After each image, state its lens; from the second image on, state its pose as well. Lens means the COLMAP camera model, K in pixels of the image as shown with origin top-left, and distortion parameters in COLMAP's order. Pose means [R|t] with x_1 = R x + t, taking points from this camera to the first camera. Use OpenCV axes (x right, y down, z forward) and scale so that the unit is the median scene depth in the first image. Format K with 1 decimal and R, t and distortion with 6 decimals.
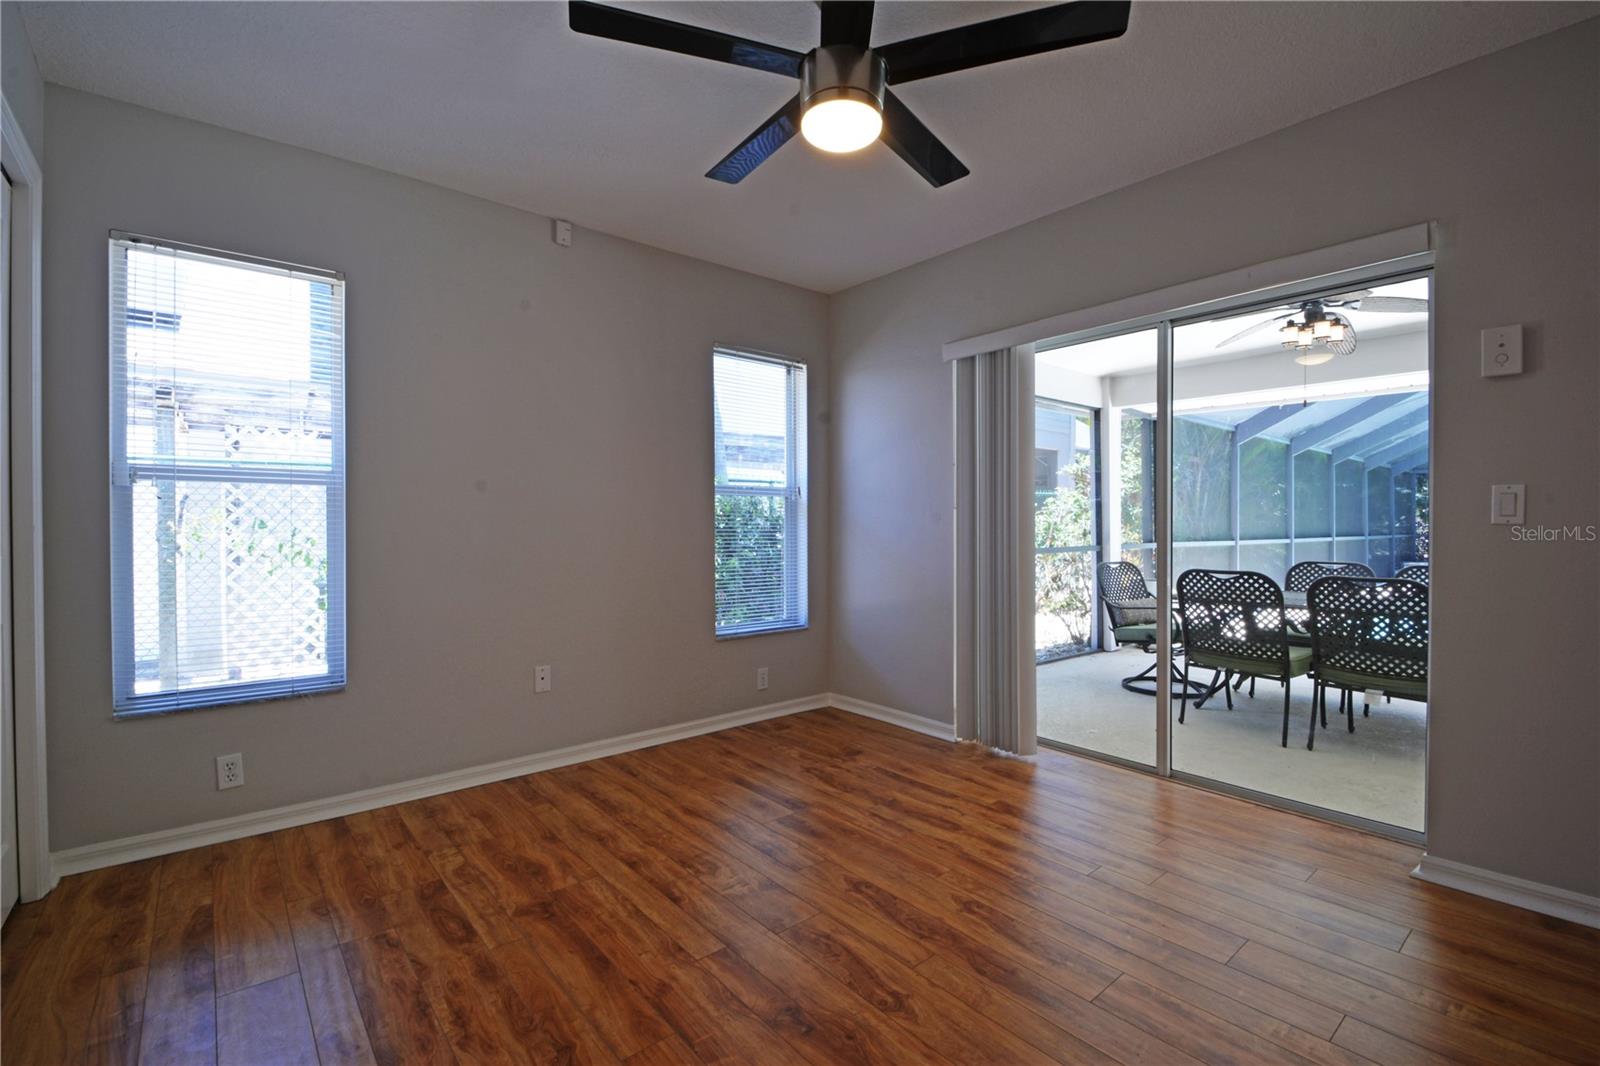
lens RADIAL K [[702.2, 0, 797.4], [0, 702.2, 518.1], [0, 0, 1]] dist [0.008075, -0.013188]
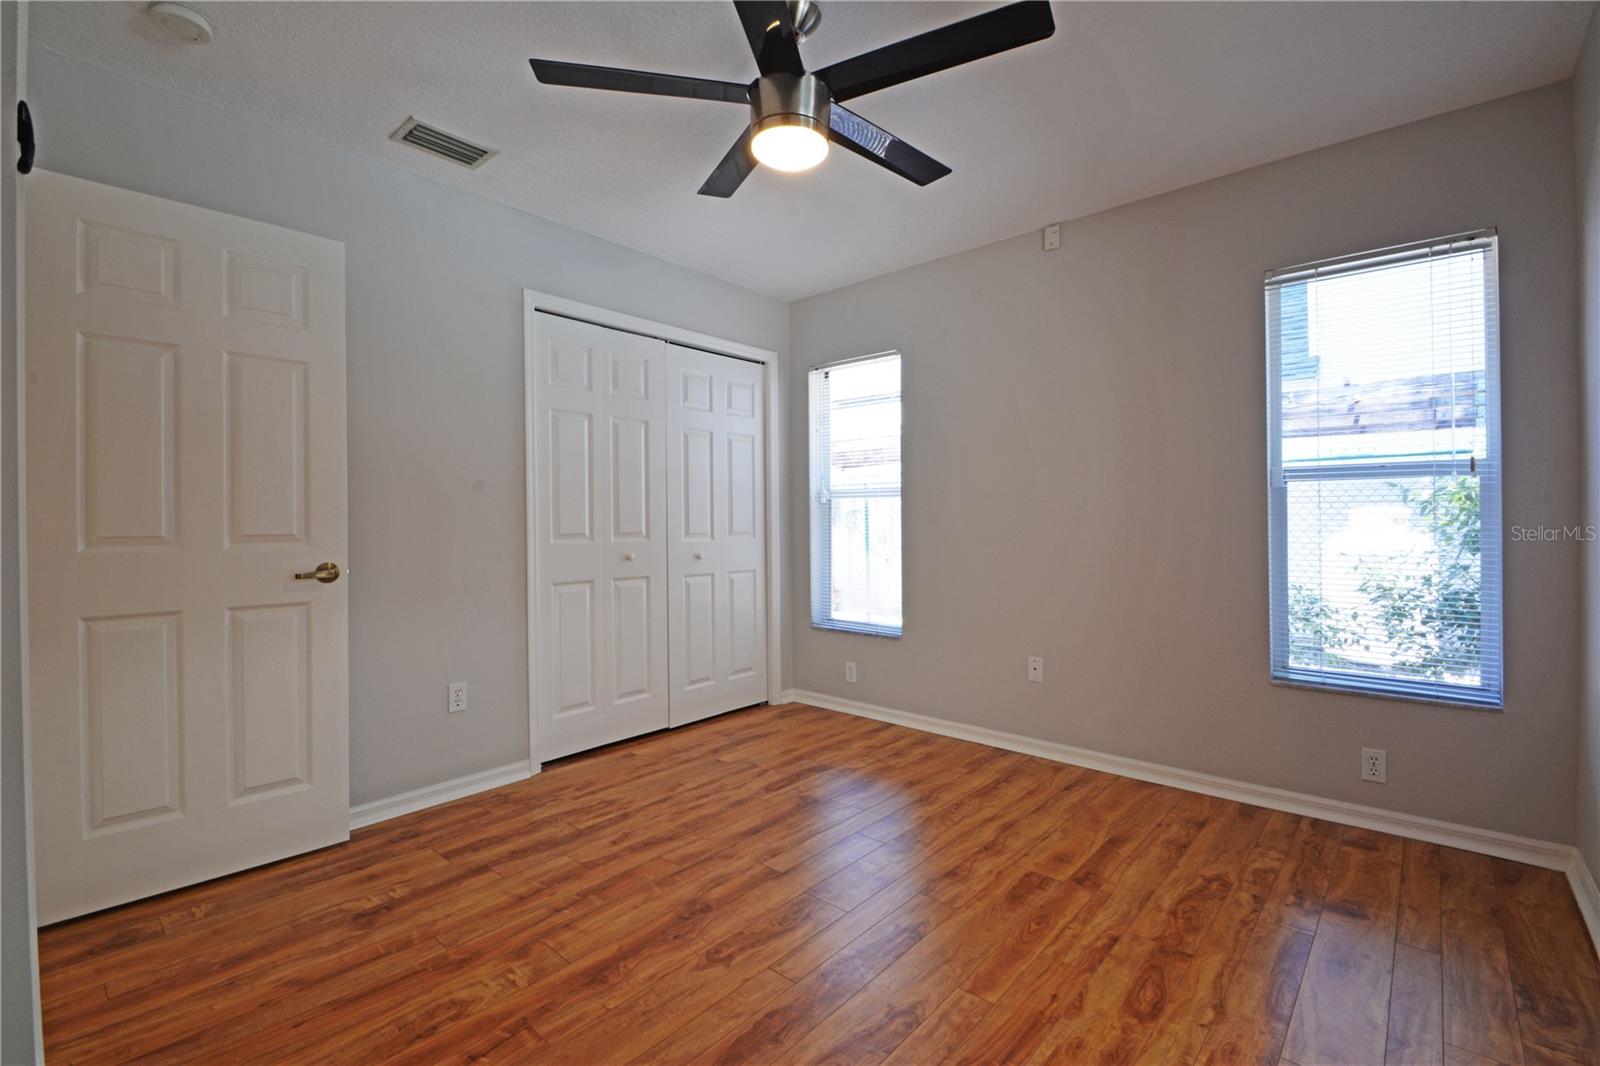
lens RADIAL K [[702.2, 0, 794.7], [0, 702.2, 529.2], [0, 0, 1]] dist [0.008075, -0.013188]
pose [[0.143636, 0.011337, -0.989566, 0.793972], [0.011857, 0.999843, 0.013176, -0.002481], [0.989559, -0.013625, 0.143479, 0.614957]]
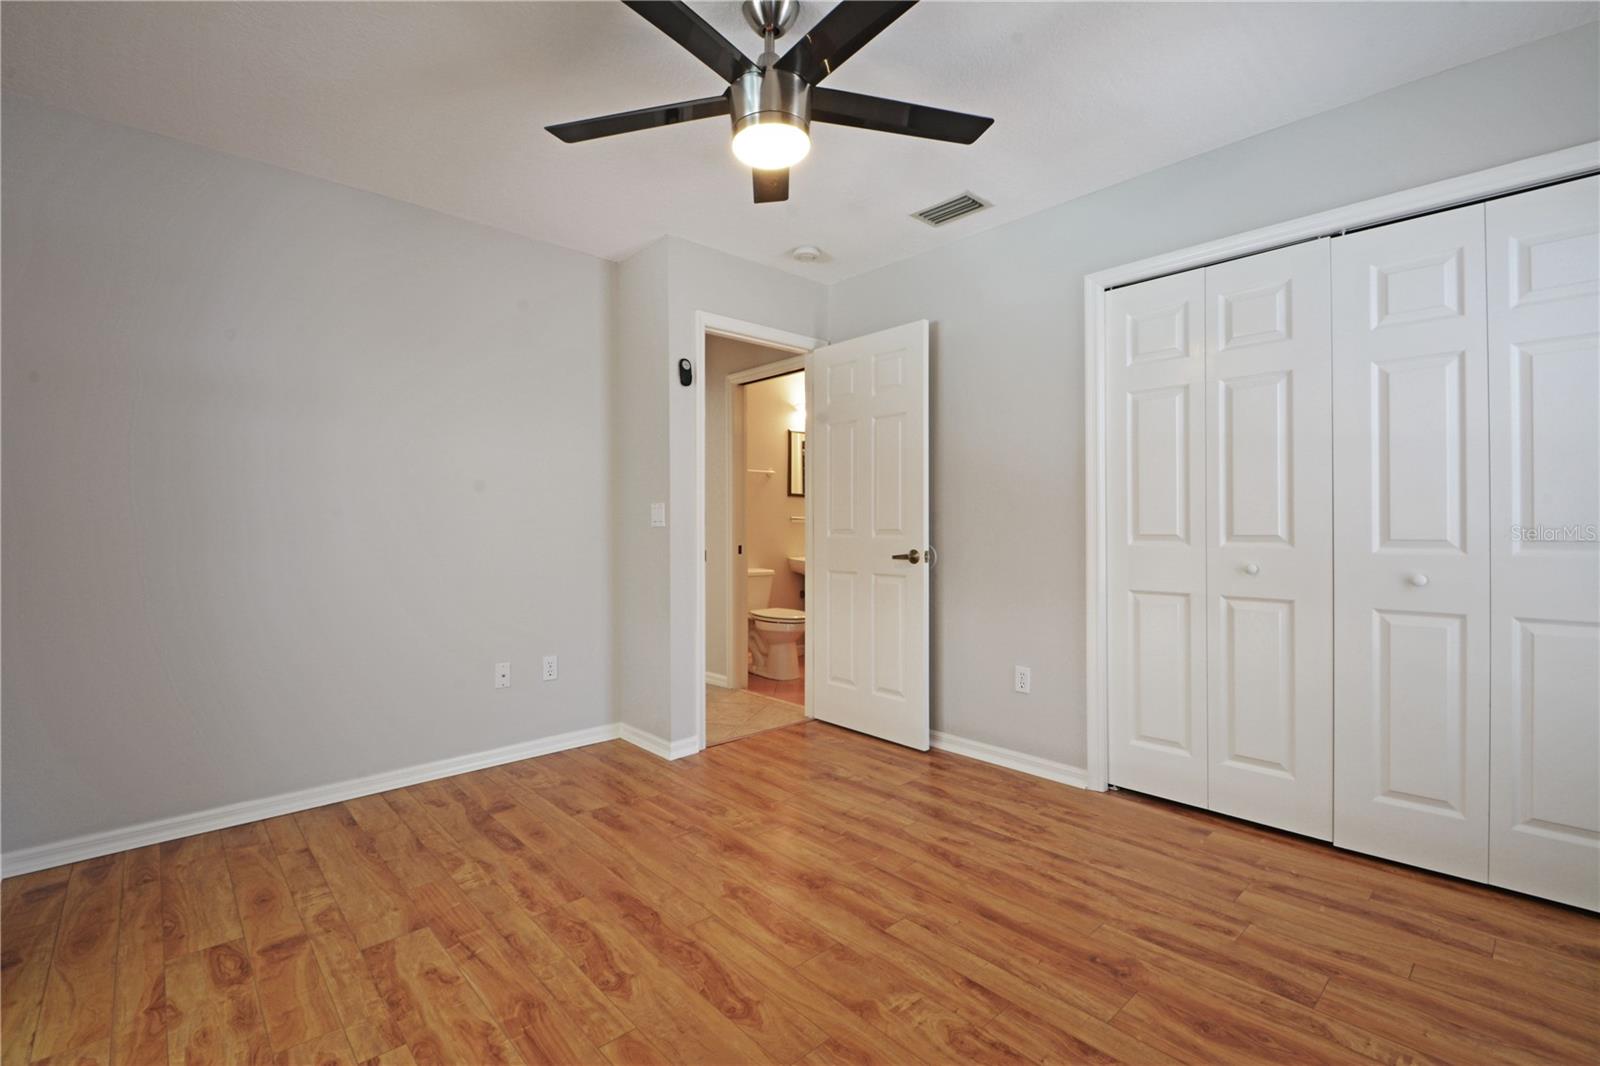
lens RADIAL K [[702.2, 0, 788.8], [0, 702.2, 521.6], [0, 0, 1]] dist [0.008075, -0.013188]
pose [[-0.999399, 0.003706, -0.034462, 0.053660], [0.004145, 0.999911, -0.012675, 0.010498], [0.034411, -0.012810, -0.999326, 1.472208]]
